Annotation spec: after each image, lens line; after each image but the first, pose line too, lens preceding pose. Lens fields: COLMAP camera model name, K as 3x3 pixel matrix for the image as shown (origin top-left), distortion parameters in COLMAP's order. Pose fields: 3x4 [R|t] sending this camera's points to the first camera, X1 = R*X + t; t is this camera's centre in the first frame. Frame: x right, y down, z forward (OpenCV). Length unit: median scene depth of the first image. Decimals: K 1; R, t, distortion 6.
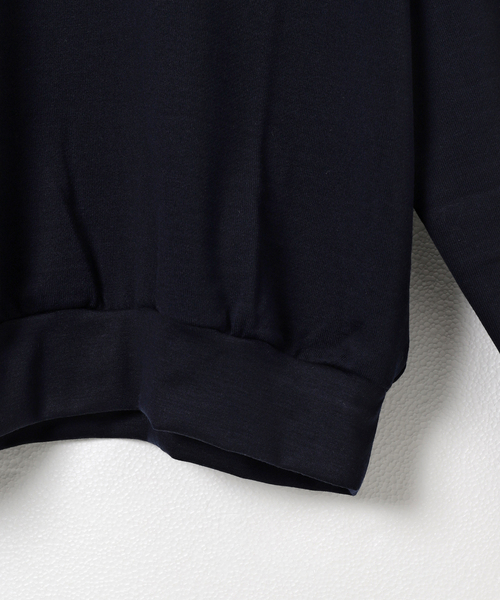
lens RADIAL K [[1283.4, 0, 245.9], [0, 1283.4, 302.7], [0, 0, 1]] dist [0.012827, 0.000000]
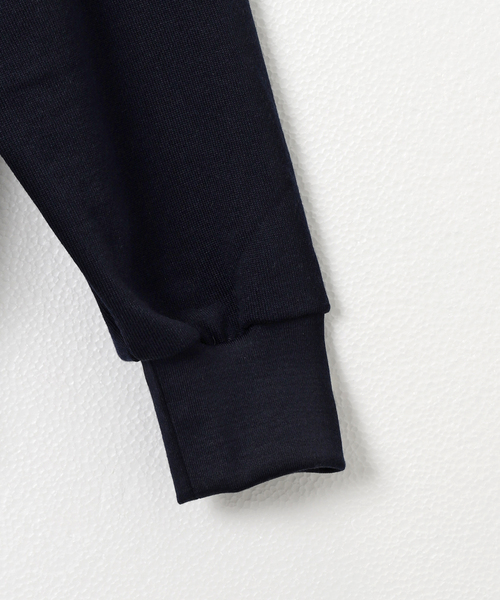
lens RADIAL K [[1283.4, 0, 246.4], [0, 1283.4, 300.4], [0, 0, 1]] dist [0.012827, 0.000000]
pose [[0.938731, -0.079707, 0.335307, 0.058245], [0.053807, 0.994854, 0.085852, 0.030619], [-0.340424, -0.062550, 0.938189, 0.305802]]
